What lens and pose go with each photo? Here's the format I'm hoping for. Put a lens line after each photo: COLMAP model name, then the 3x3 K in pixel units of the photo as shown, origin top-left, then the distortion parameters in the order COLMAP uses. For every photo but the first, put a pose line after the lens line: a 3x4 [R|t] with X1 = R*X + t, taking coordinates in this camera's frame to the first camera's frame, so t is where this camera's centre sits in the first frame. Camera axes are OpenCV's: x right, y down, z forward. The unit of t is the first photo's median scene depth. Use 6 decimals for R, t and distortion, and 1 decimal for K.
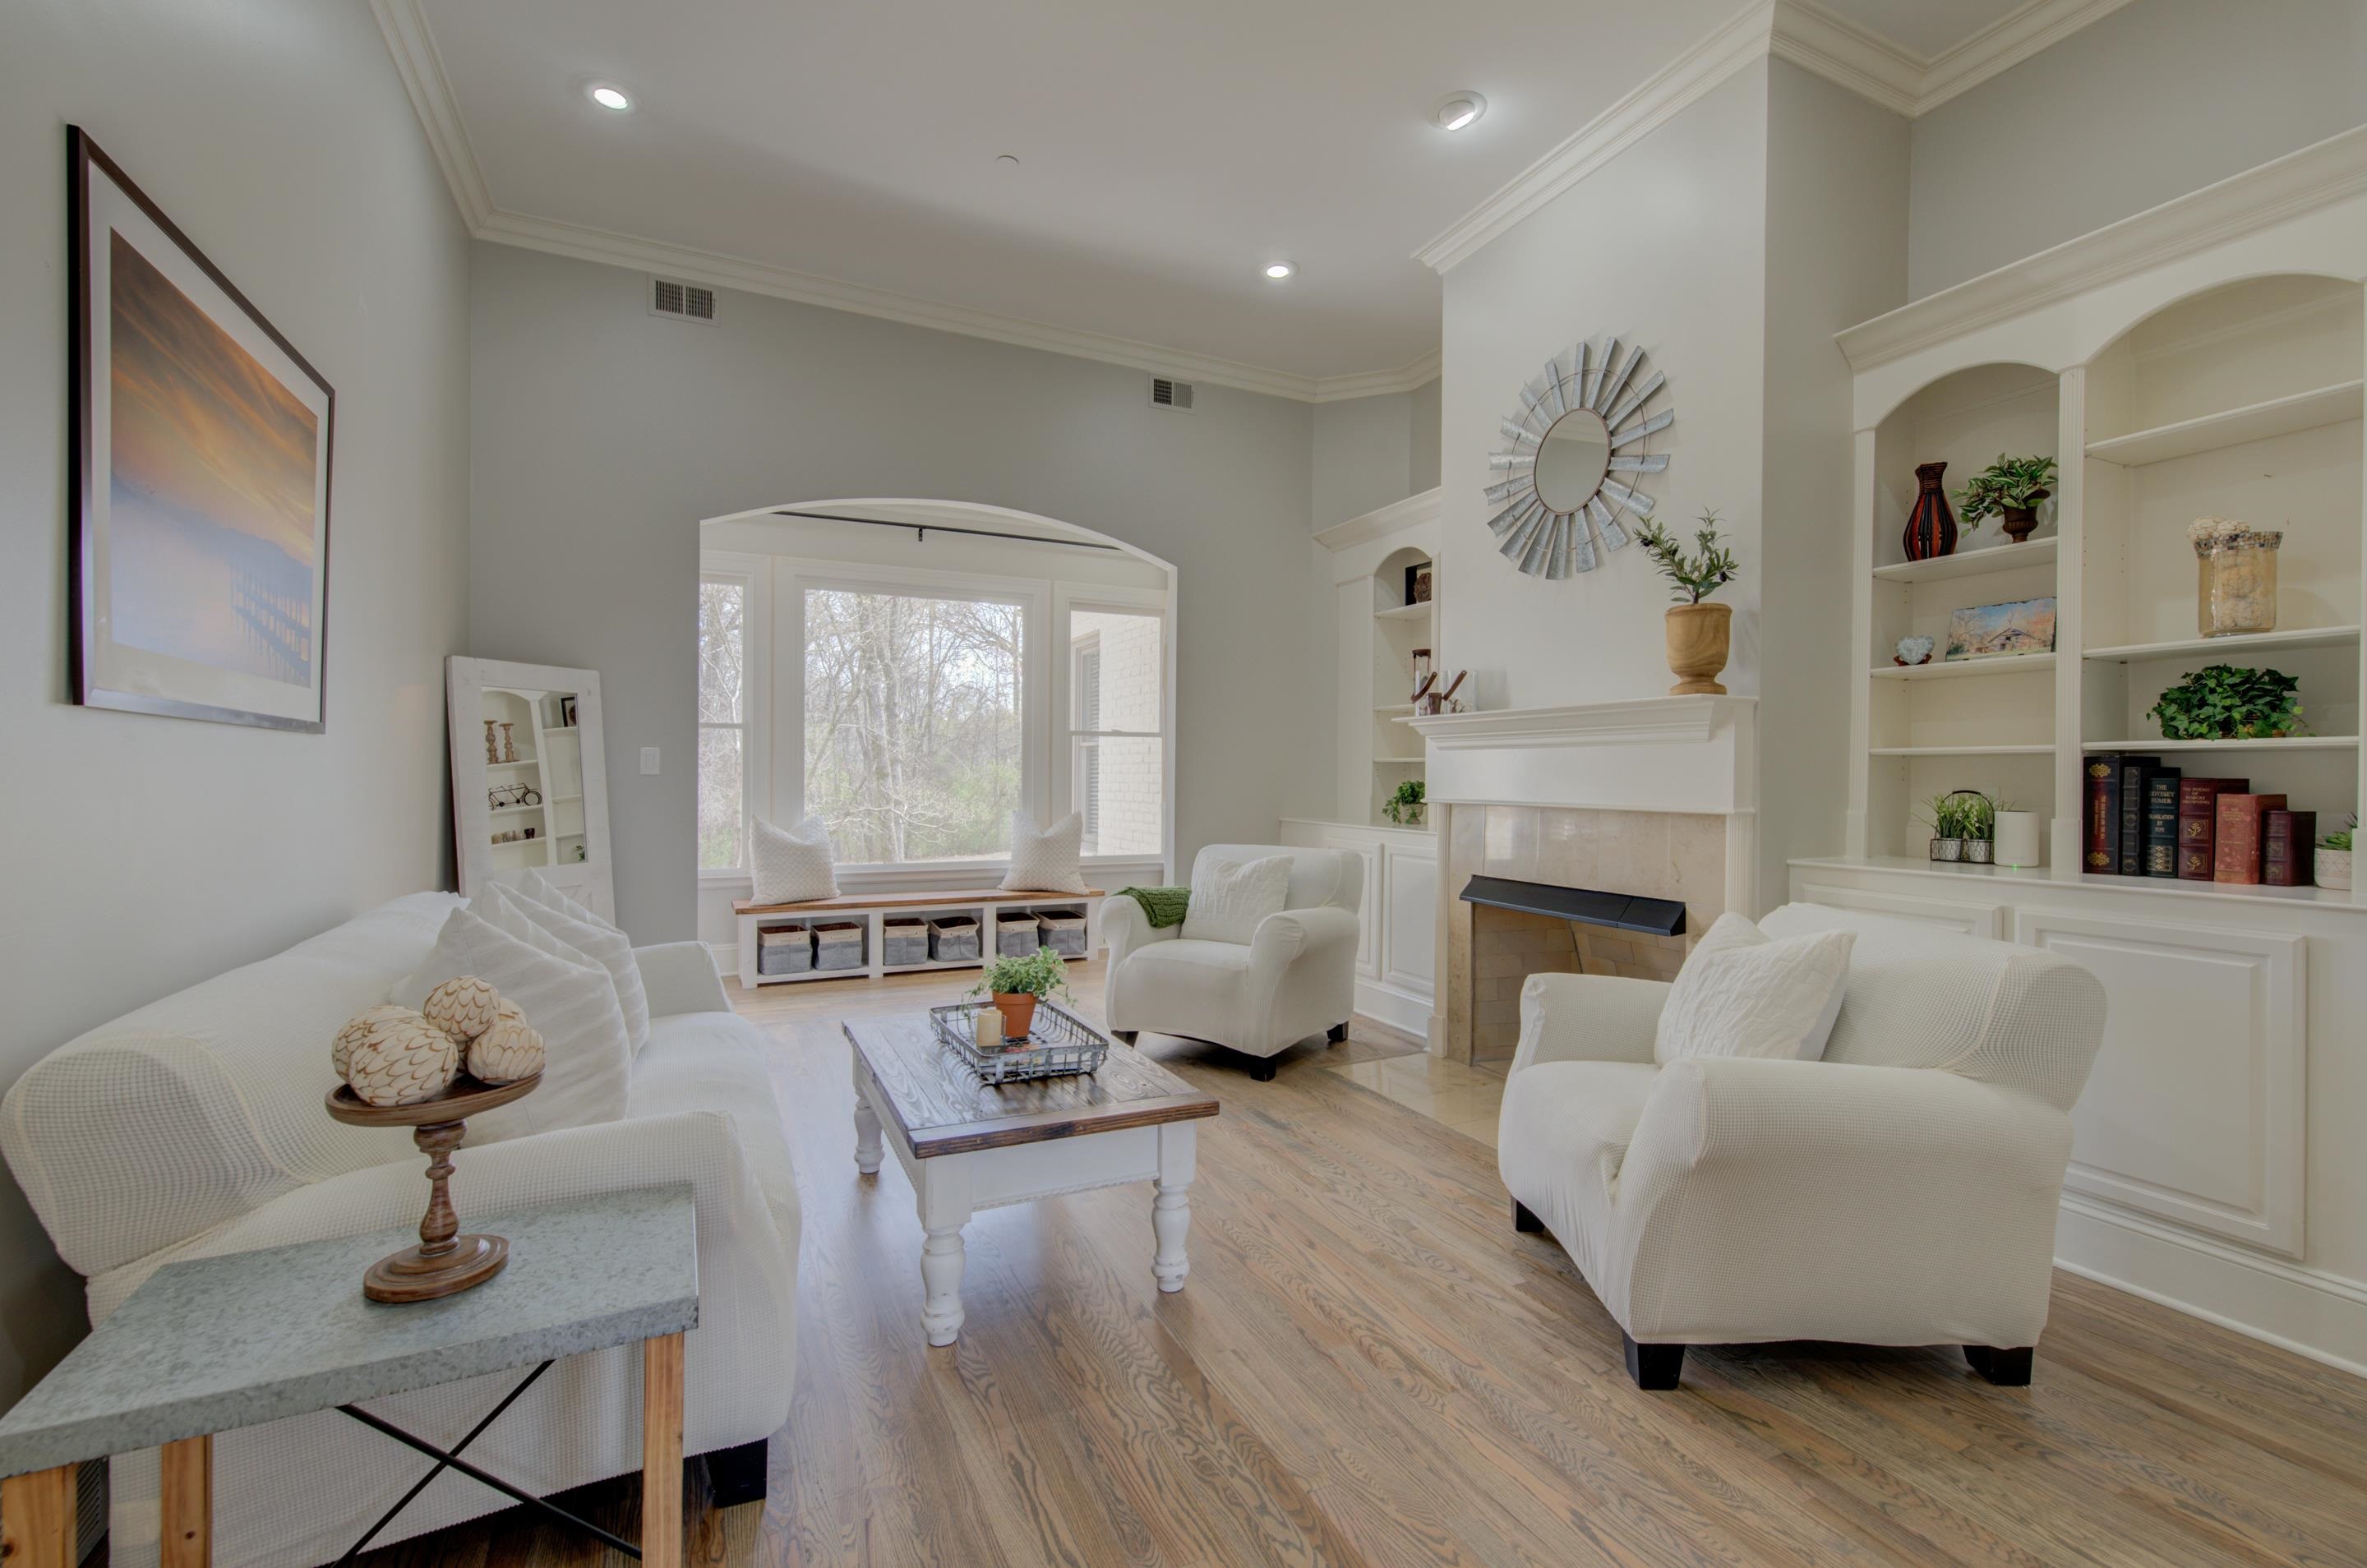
lens RADIAL K [[1022.2, 0, 1180.2], [0, 1022.2, 785.7], [0, 0, 1]] dist [-0.003662, -0.000027]
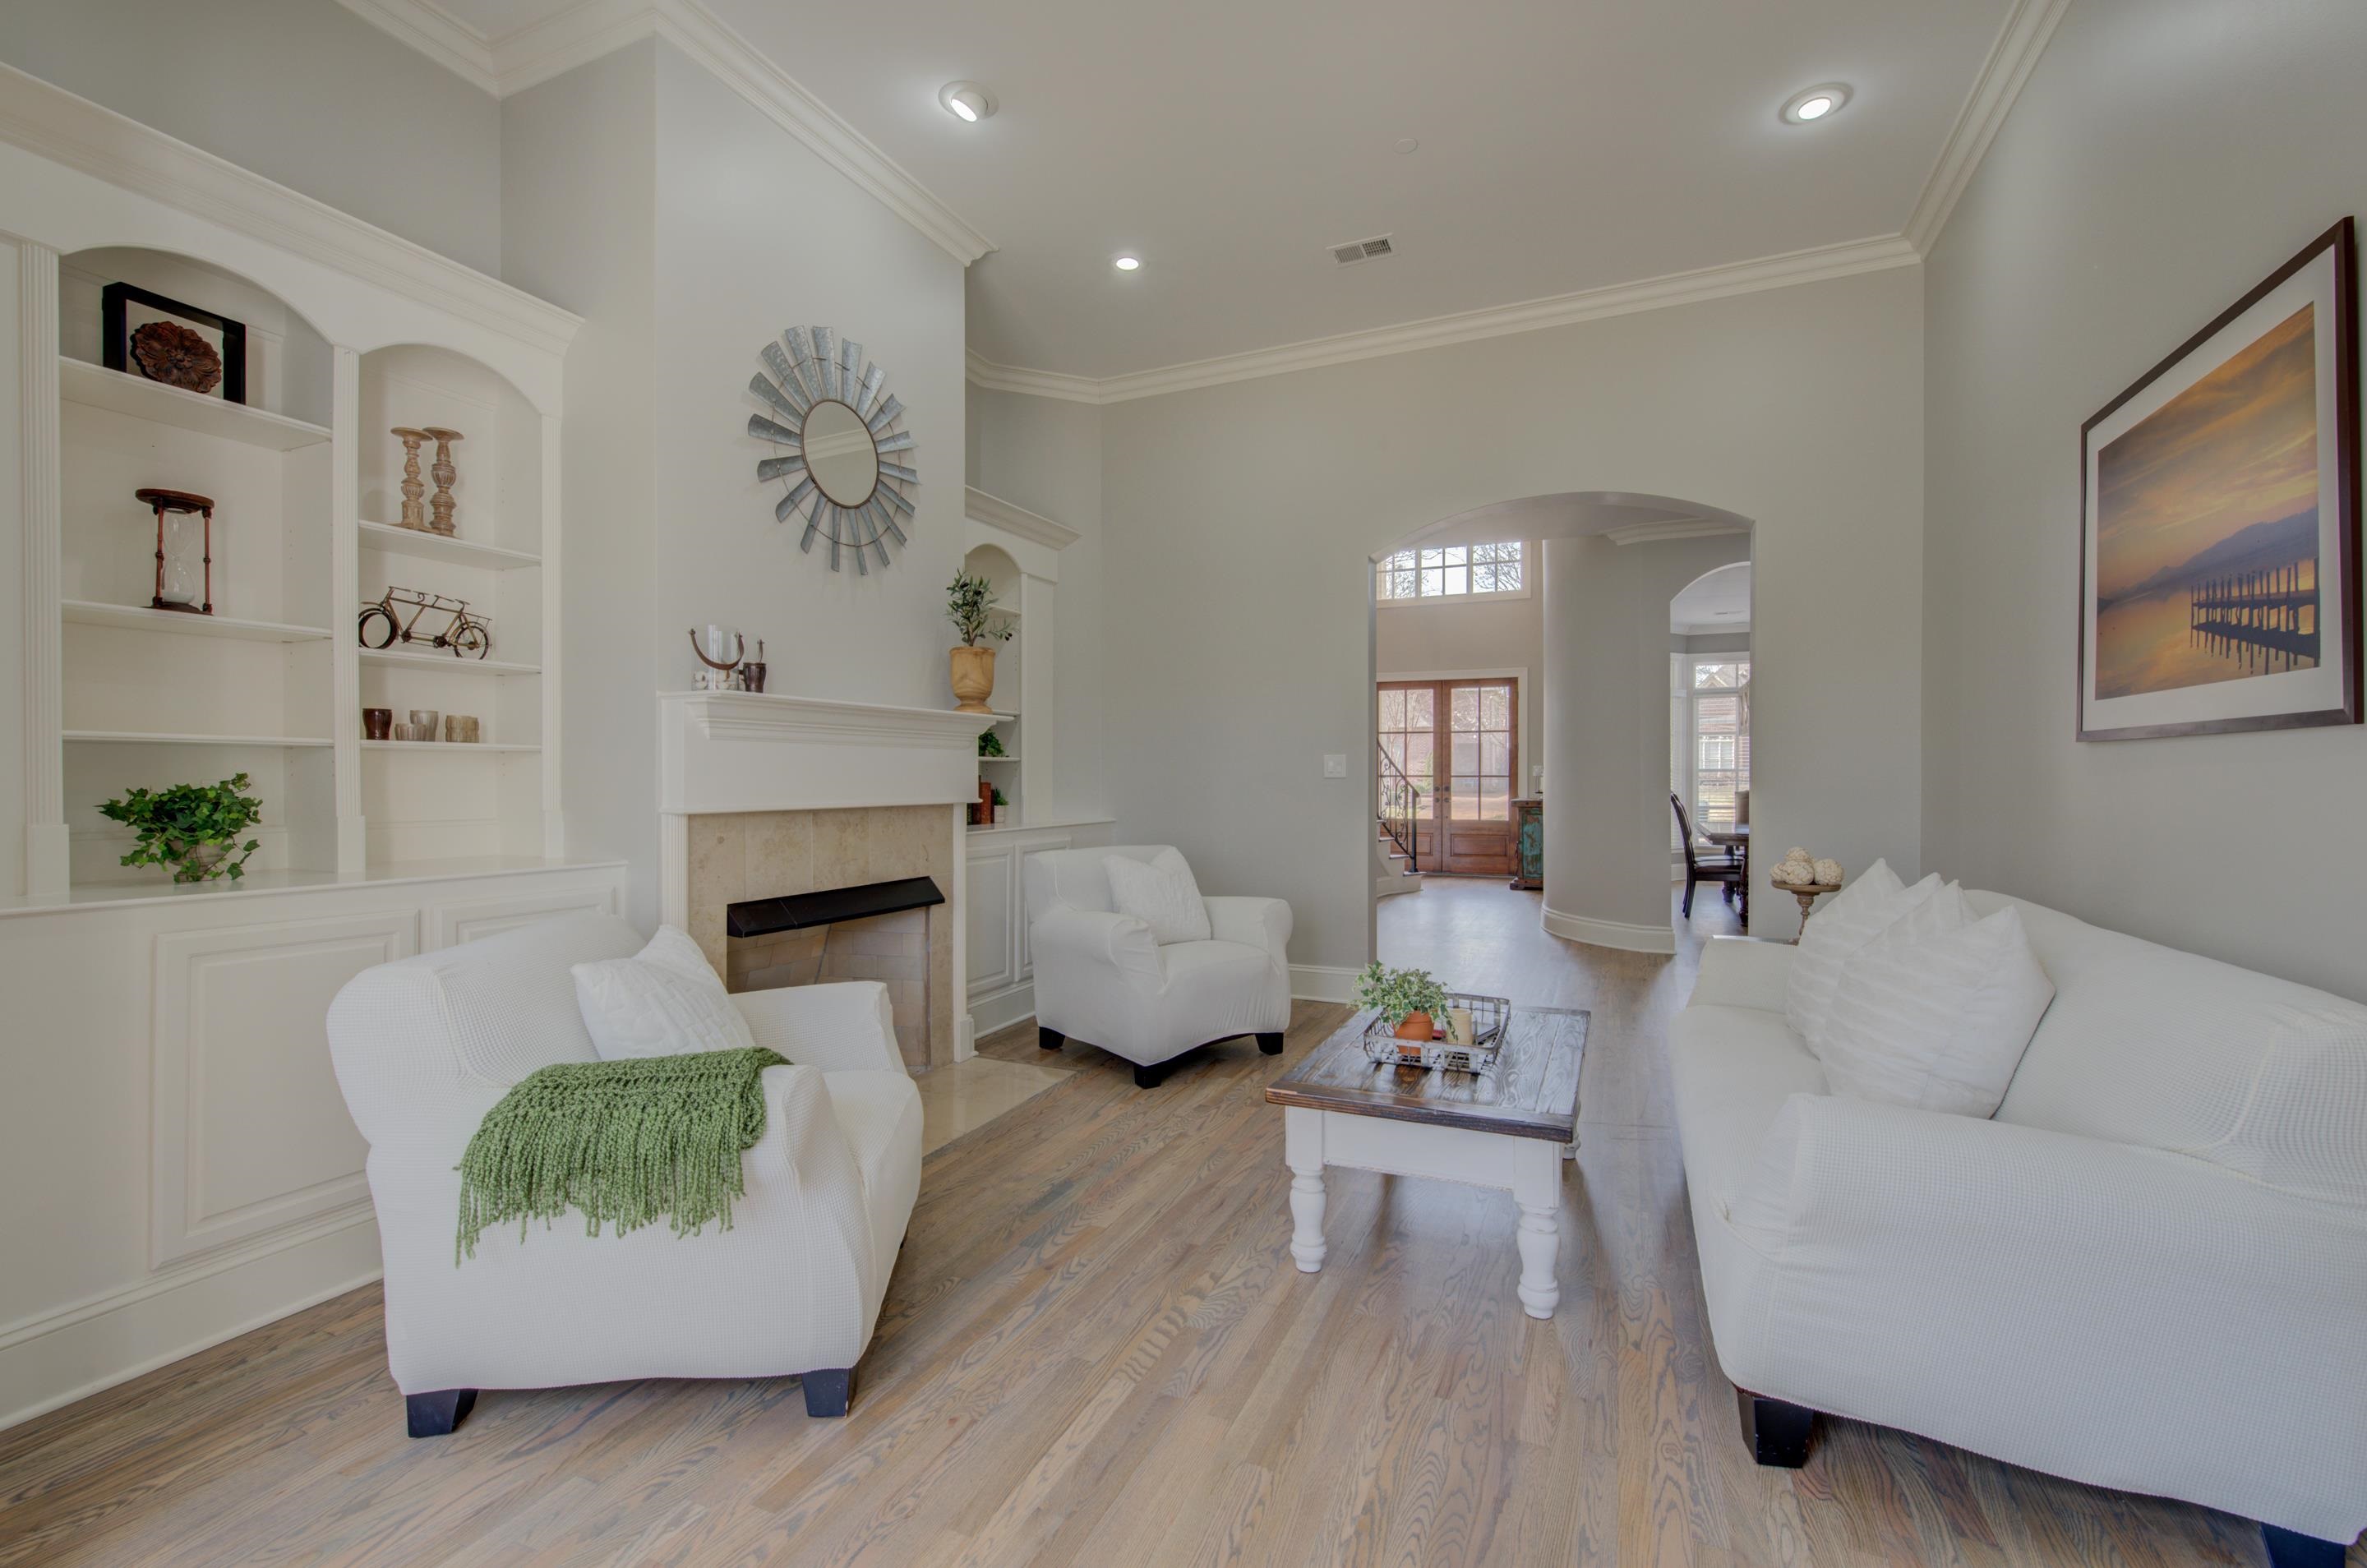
lens RADIAL K [[1022.2, 0, 1193.6], [0, 1022.2, 778.0], [0, 0, 1]] dist [-0.003662, -0.000027]
pose [[-0.666501, -0.002481, 0.745500, -0.657170], [0.002994, 0.999977, 0.006005, -0.011735], [-0.745498, 0.006235, -0.666478, 1.606913]]
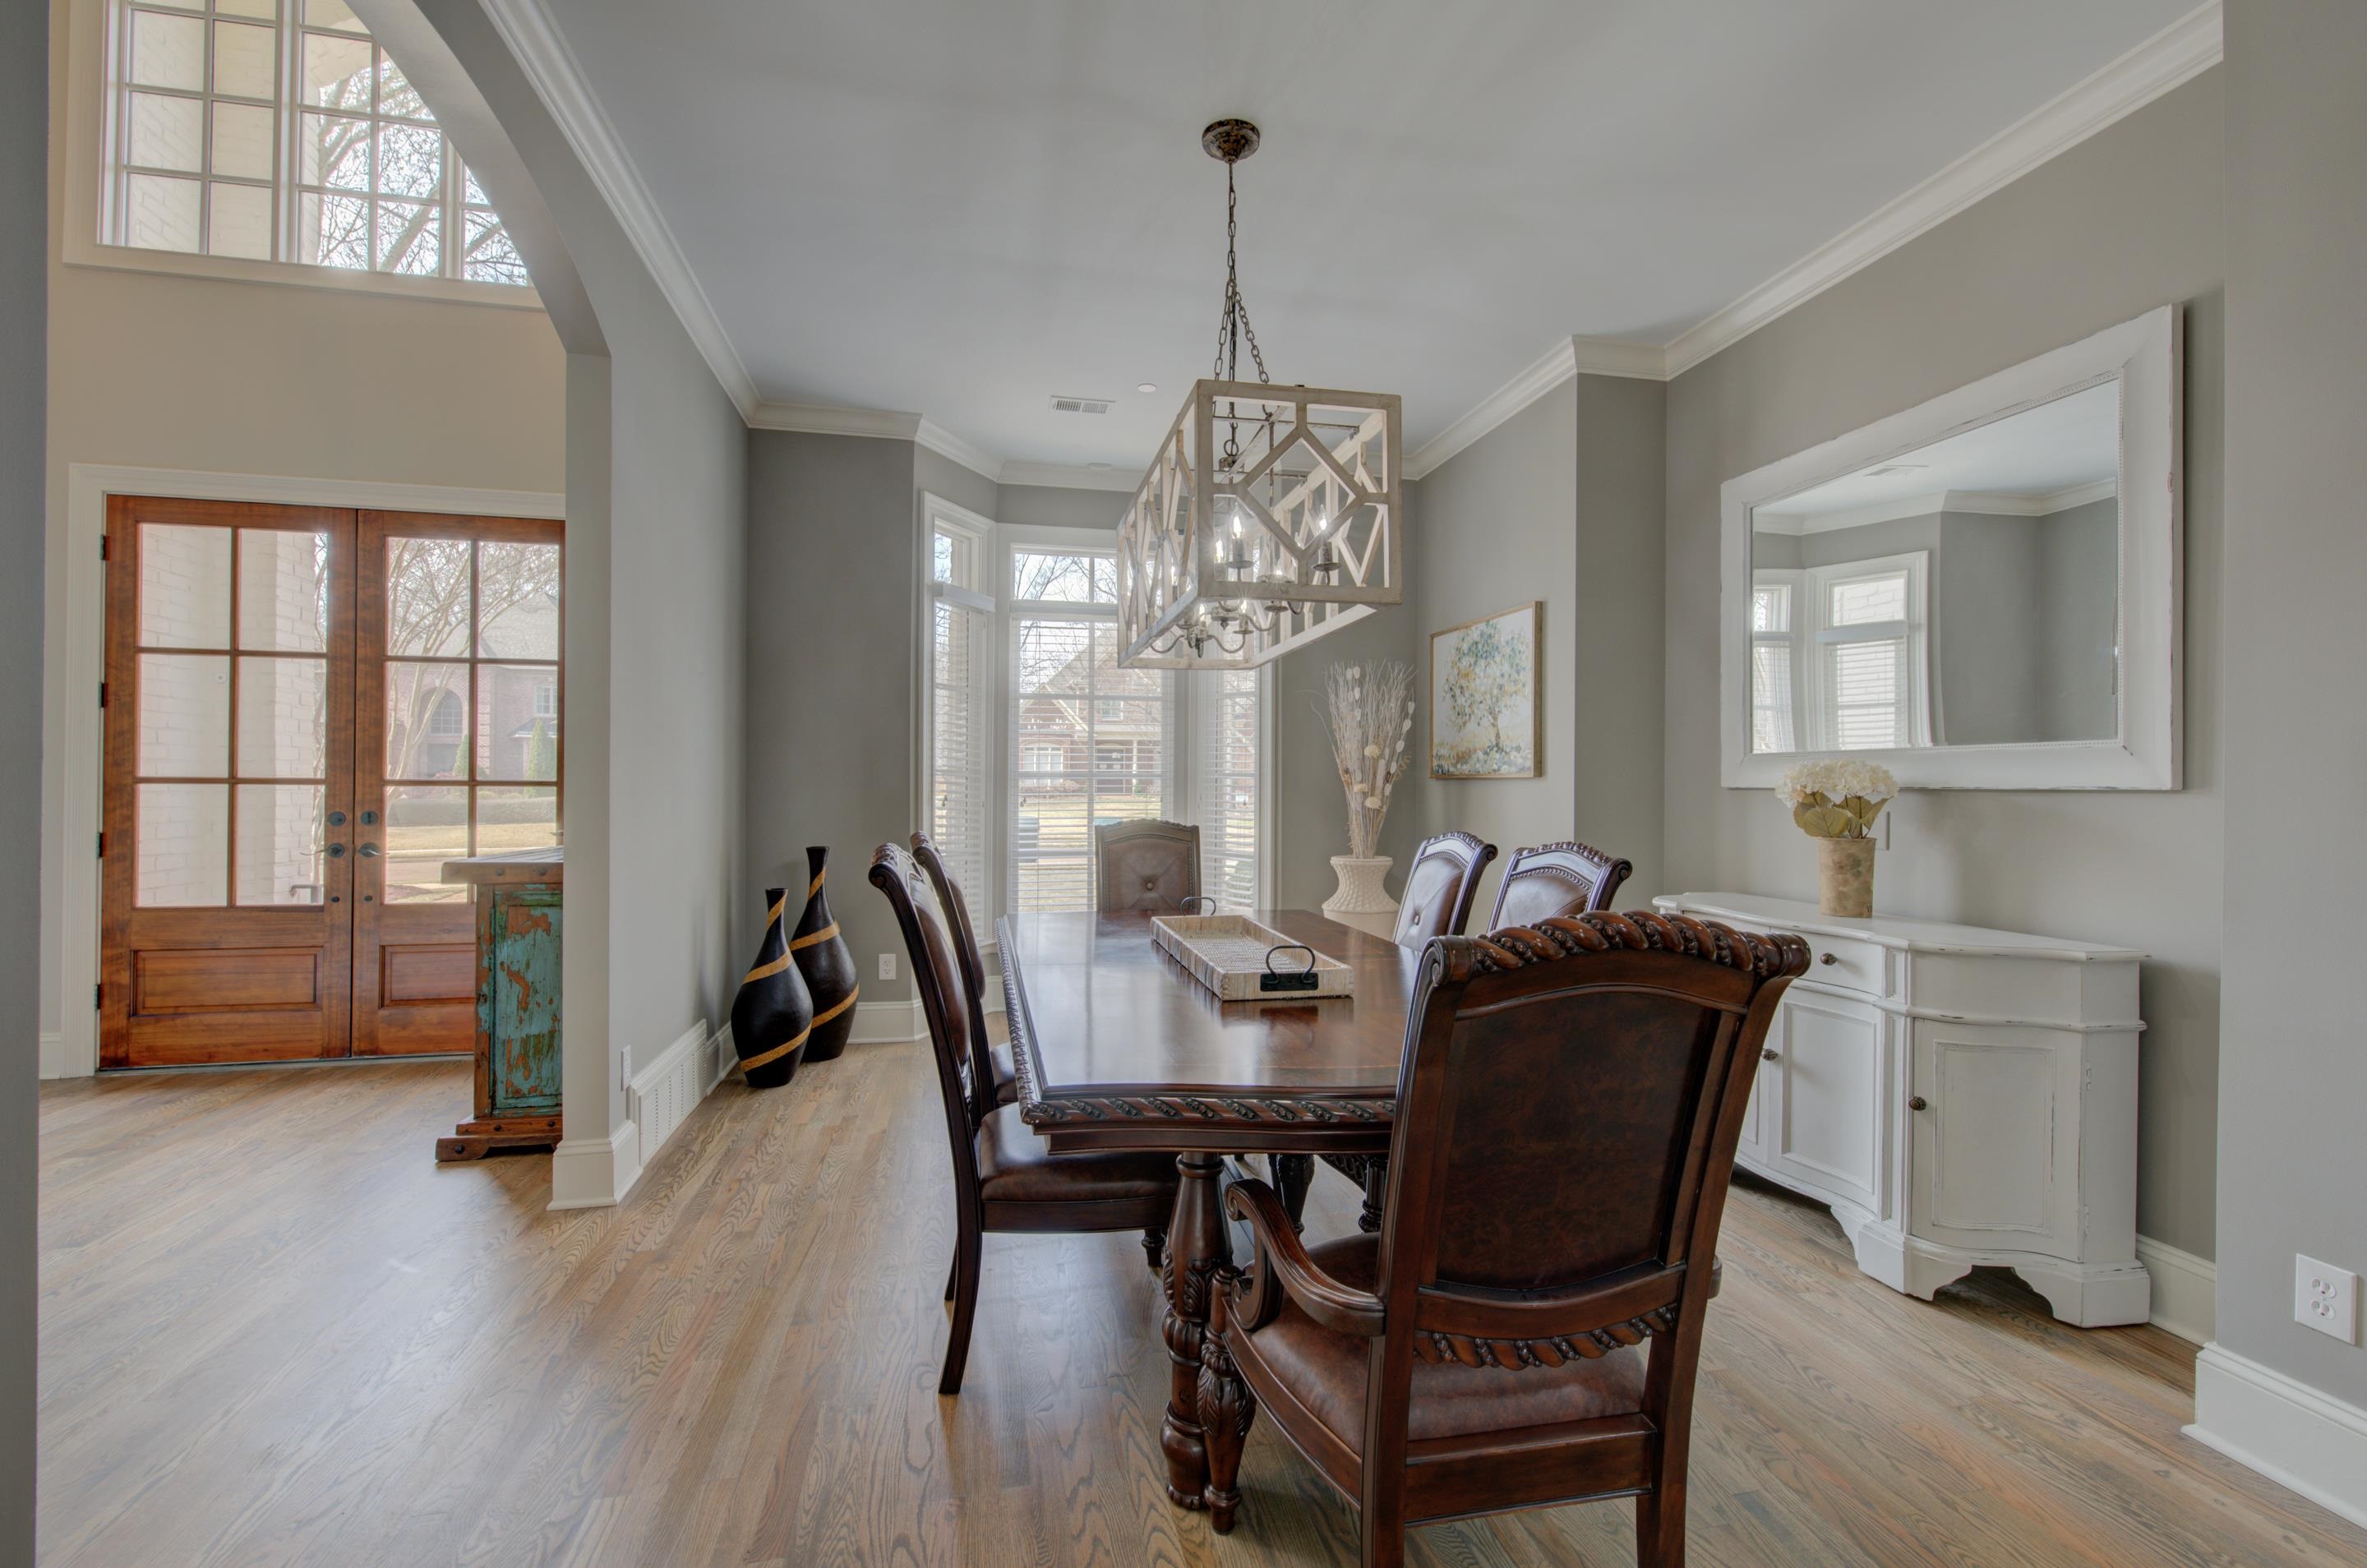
lens RADIAL K [[1022.2, 0, 1187.1], [0, 1022.2, 771.3], [0, 0, 1]] dist [-0.003662, -0.000027]
pose [[-0.969450, -0.012053, 0.244993, -0.428677], [-0.010401, 0.999914, 0.008032, -0.016092], [-0.245069, 0.005239, -0.969492, 1.001225]]
